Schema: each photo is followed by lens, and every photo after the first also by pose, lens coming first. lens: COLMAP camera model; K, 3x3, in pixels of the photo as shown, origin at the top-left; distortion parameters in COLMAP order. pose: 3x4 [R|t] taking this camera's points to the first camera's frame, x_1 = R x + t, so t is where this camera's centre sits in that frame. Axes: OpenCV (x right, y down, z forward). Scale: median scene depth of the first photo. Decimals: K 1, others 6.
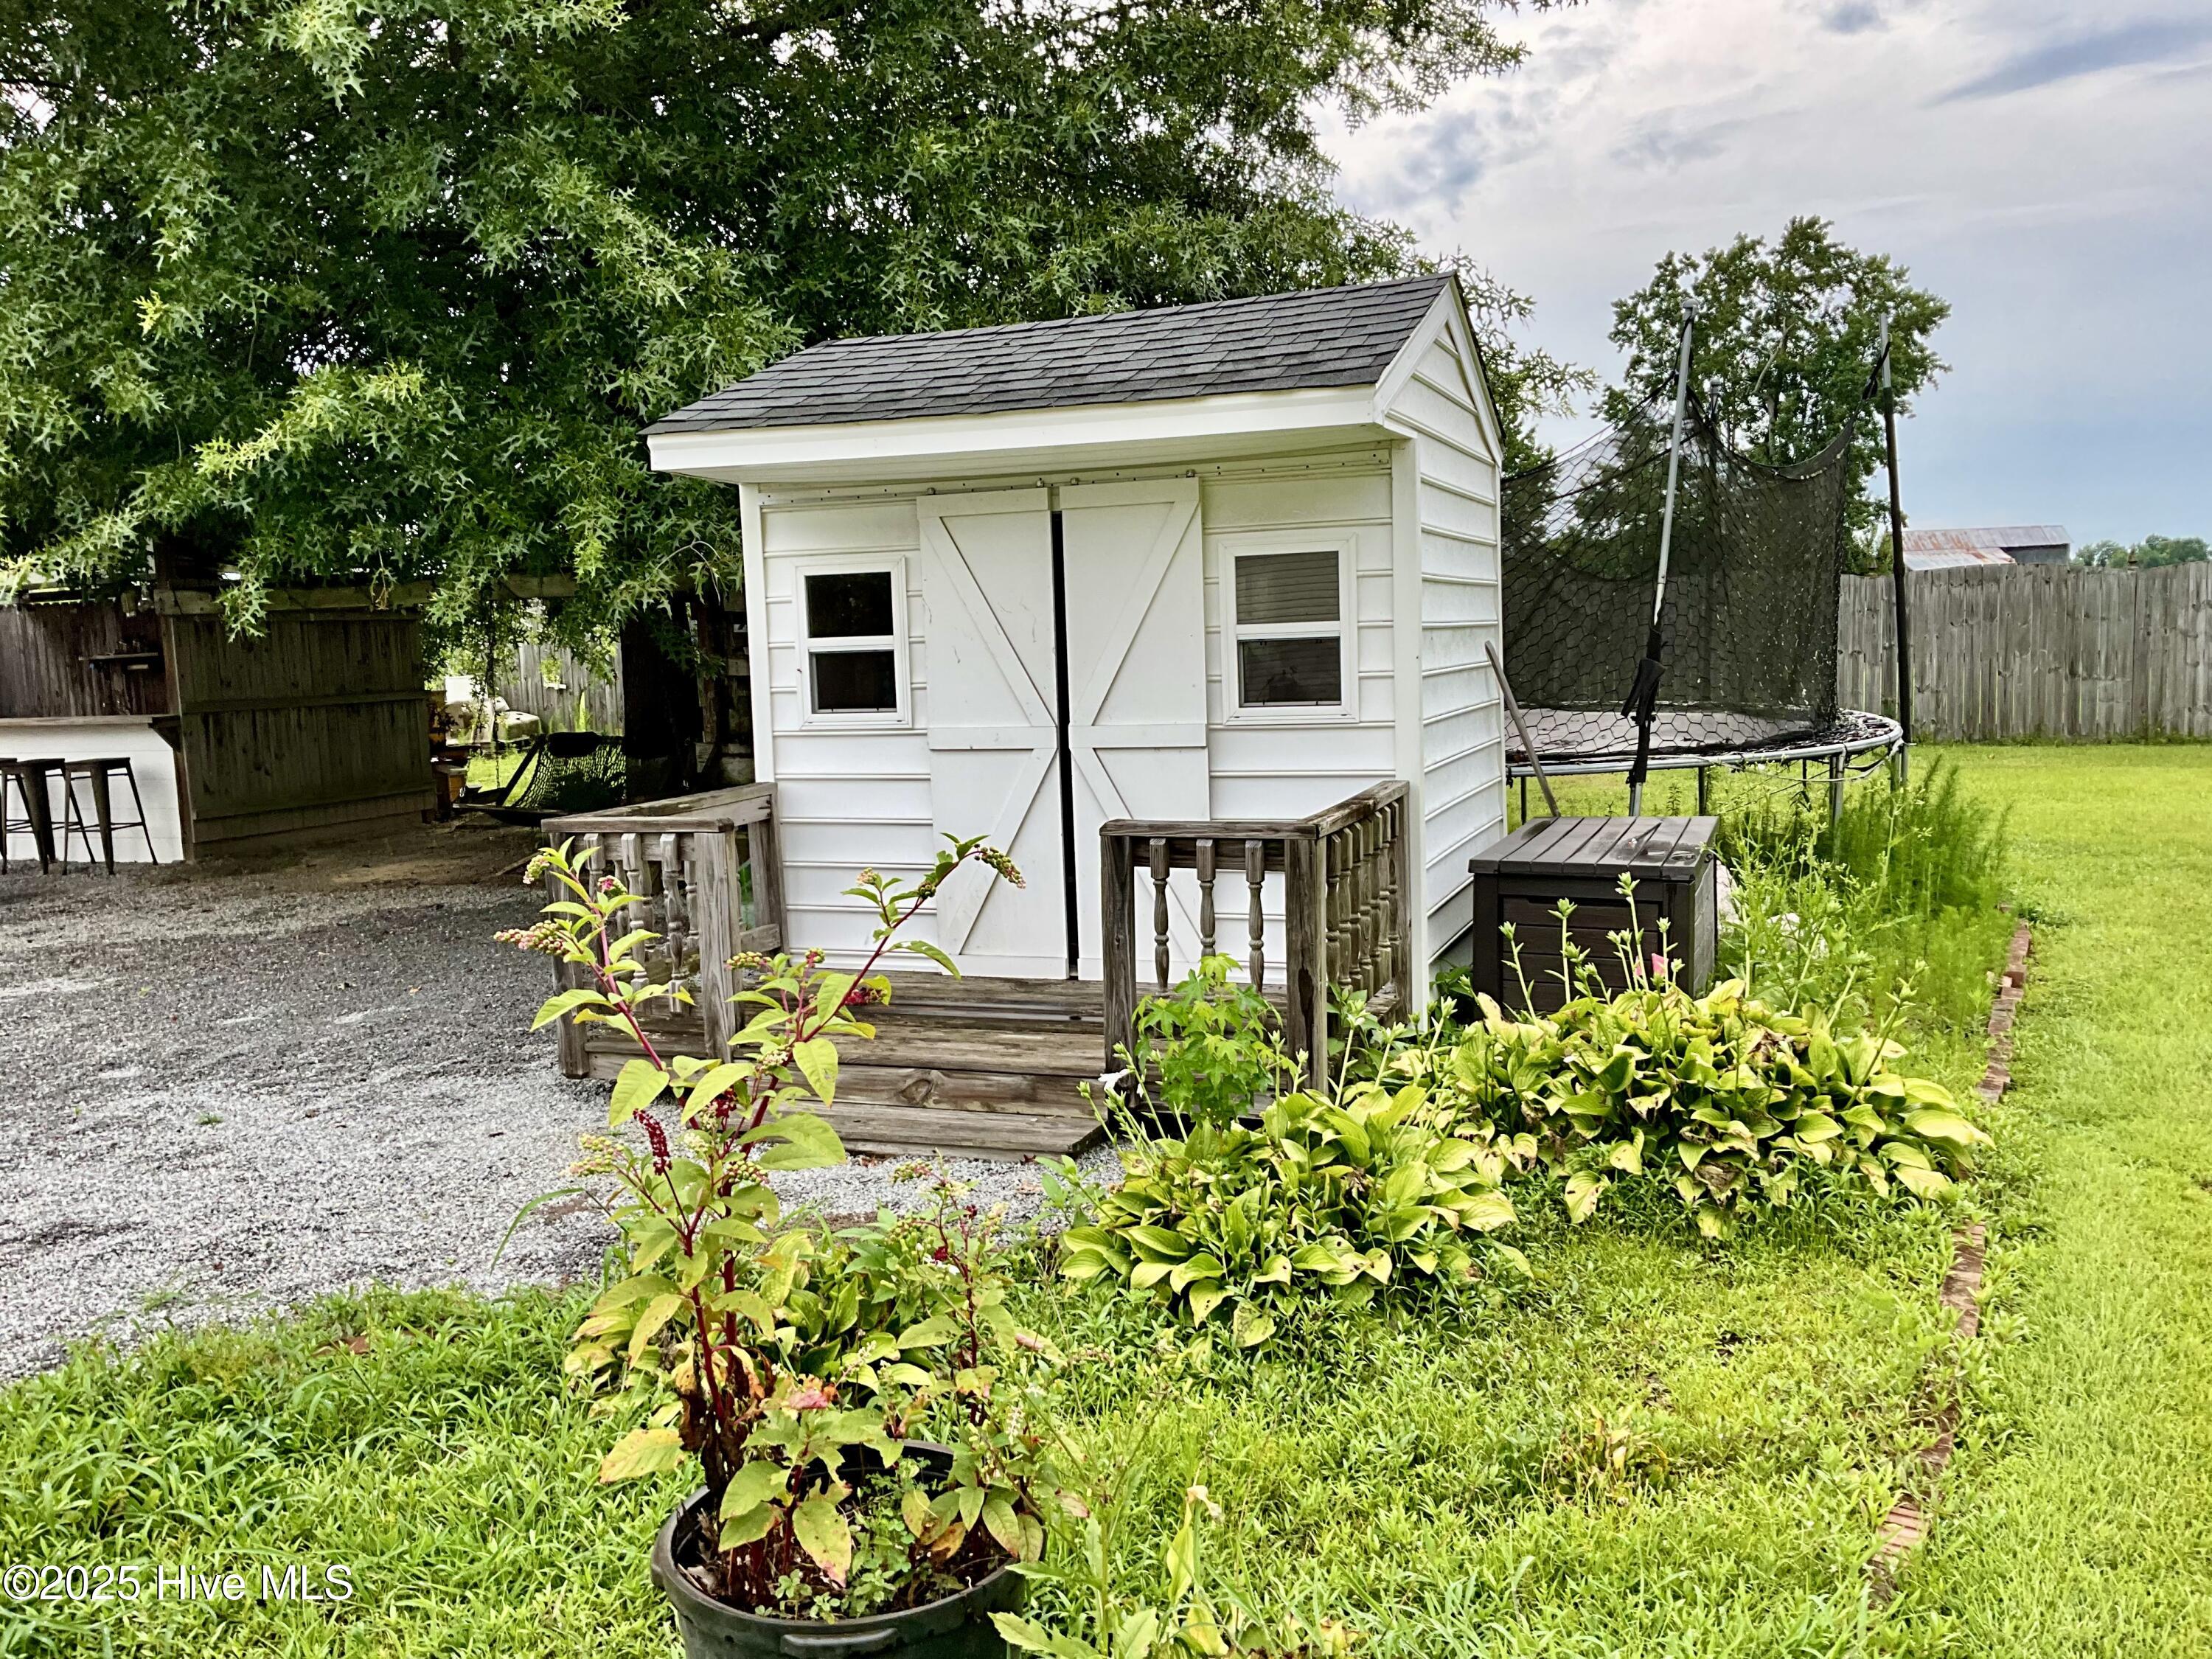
lens RADIAL K [[1867.8, 0, 1105.6], [0, 1867.8, 826.6], [0, 0, 1]] dist [-0.005020, -0.004847]
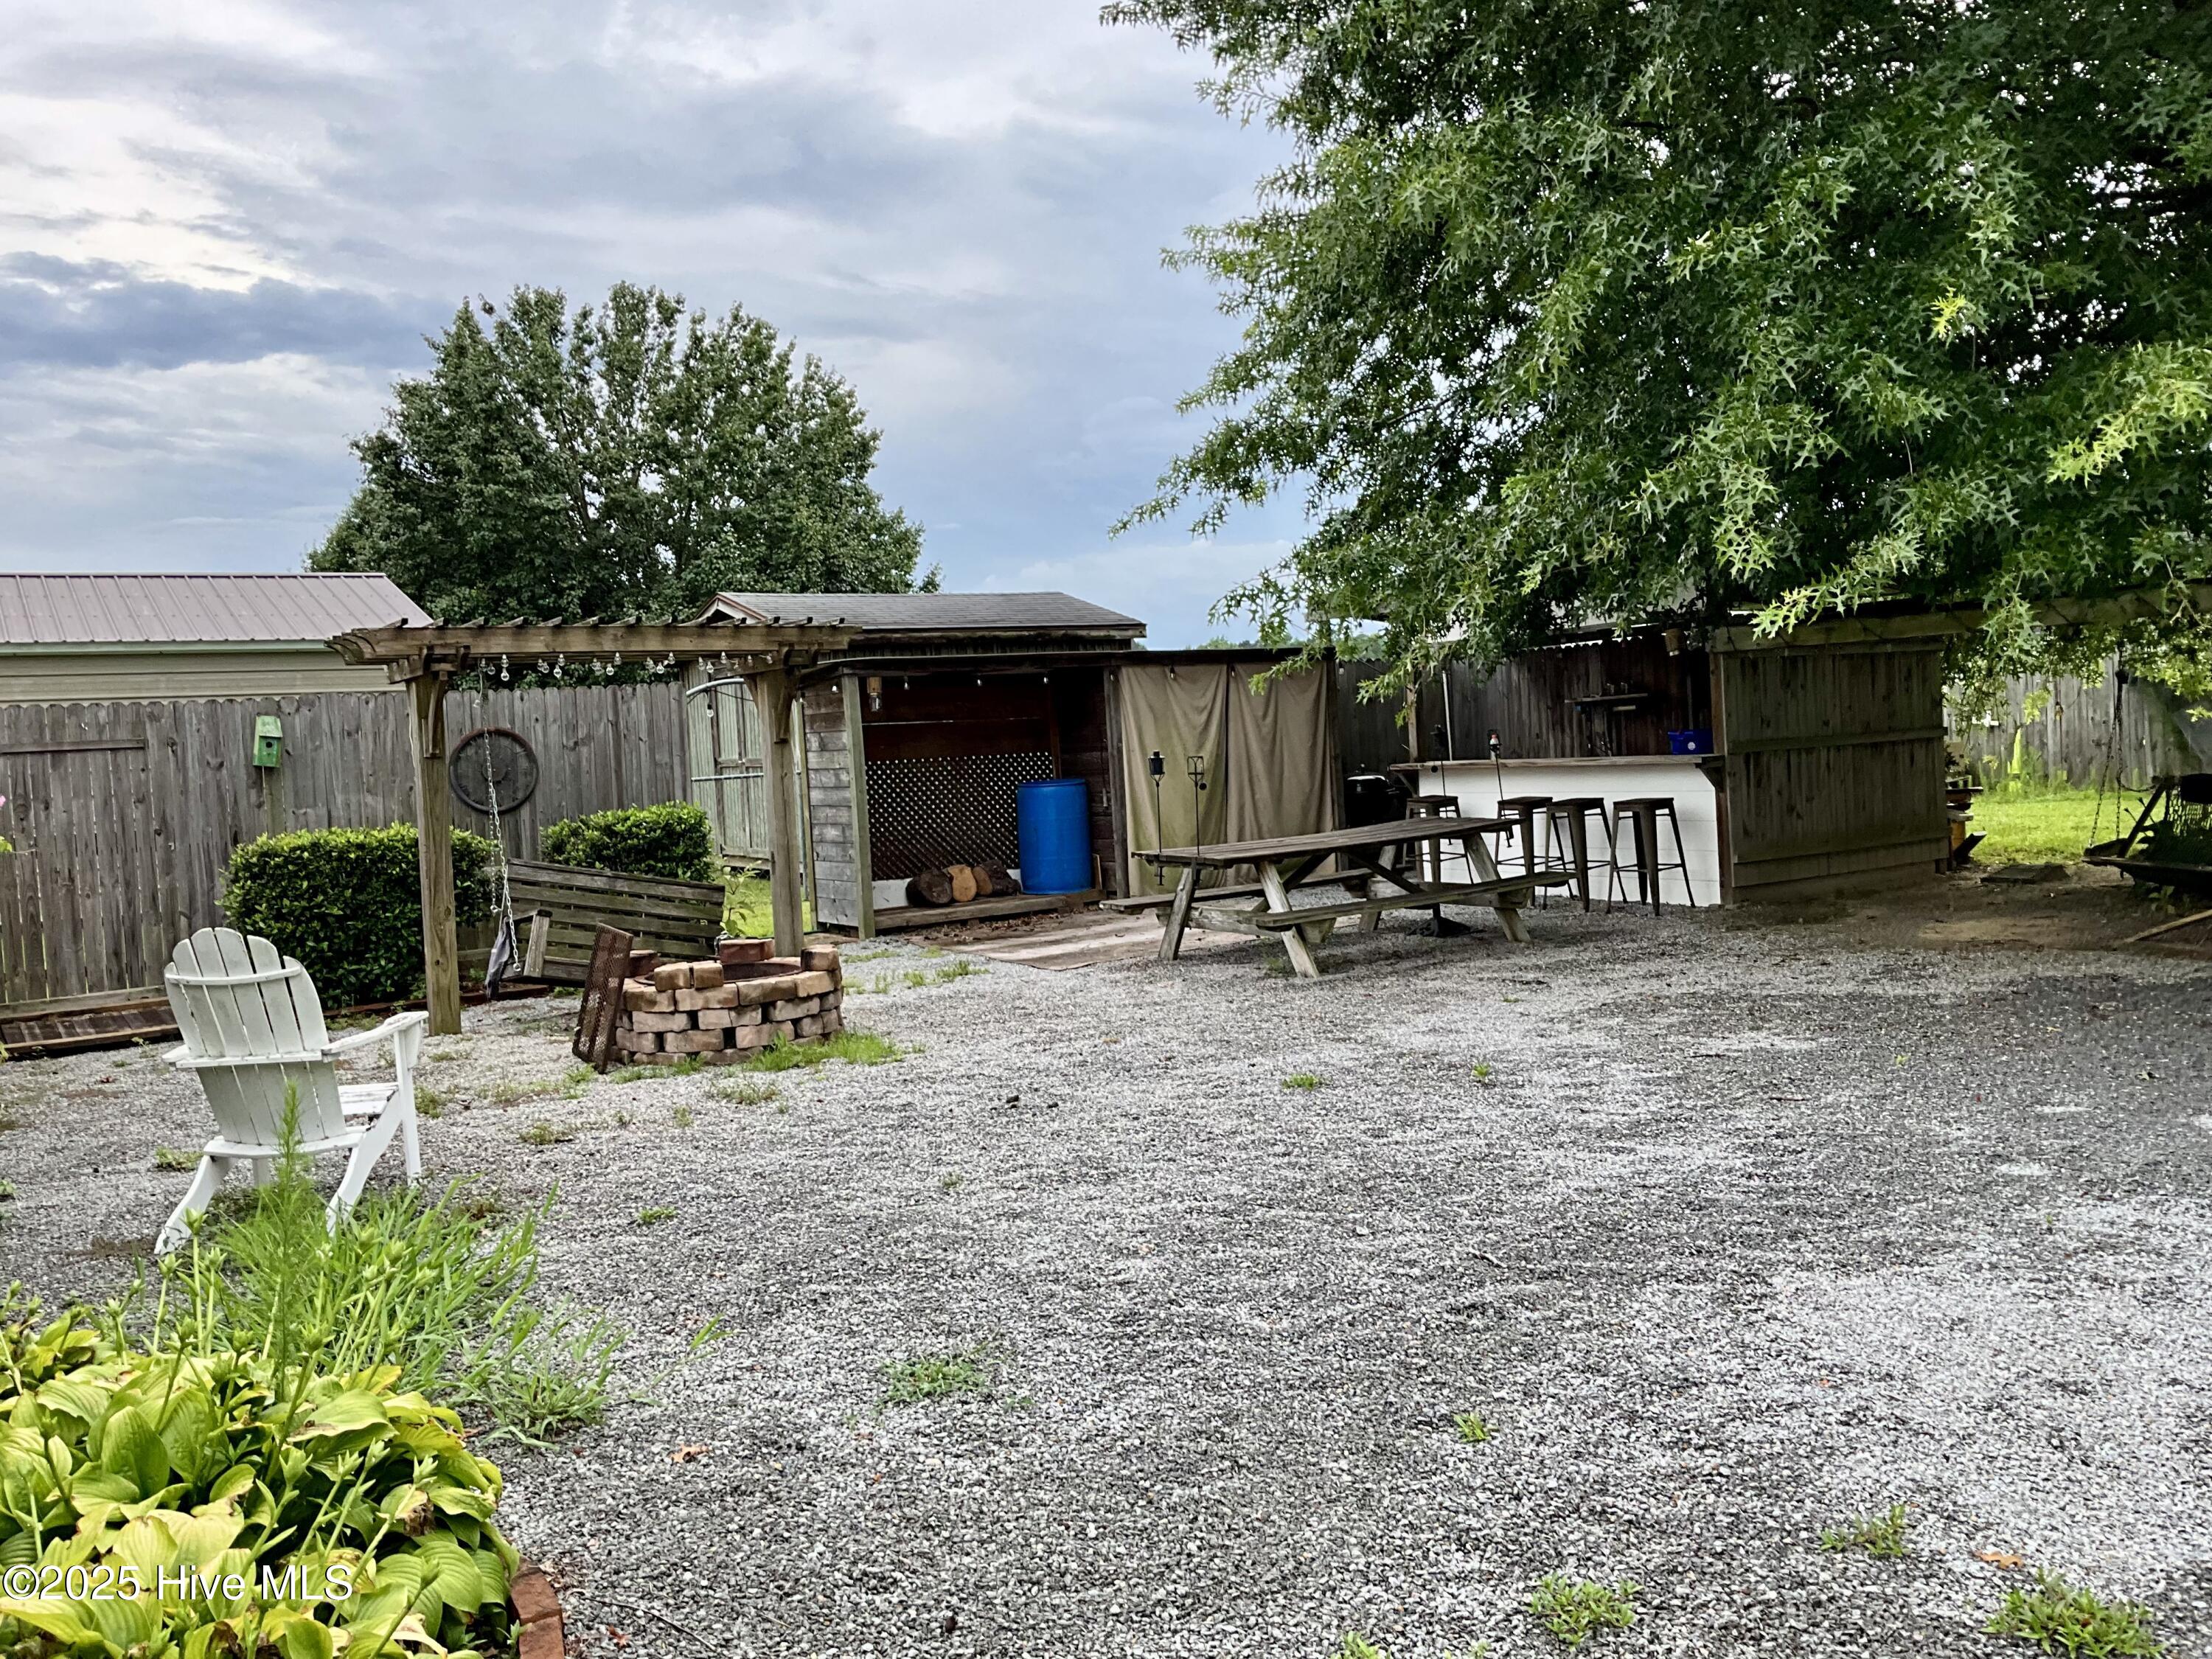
lens RADIAL K [[1867.8, 0, 1107.1], [0, 1867.8, 830.2], [0, 0, 1]] dist [-0.005020, -0.004847]
pose [[0.824316, 0.020453, -0.565761, -0.212960], [-0.031742, 0.999445, -0.010117, -0.000722], [0.565240, 0.026298, 0.824507, 0.019606]]
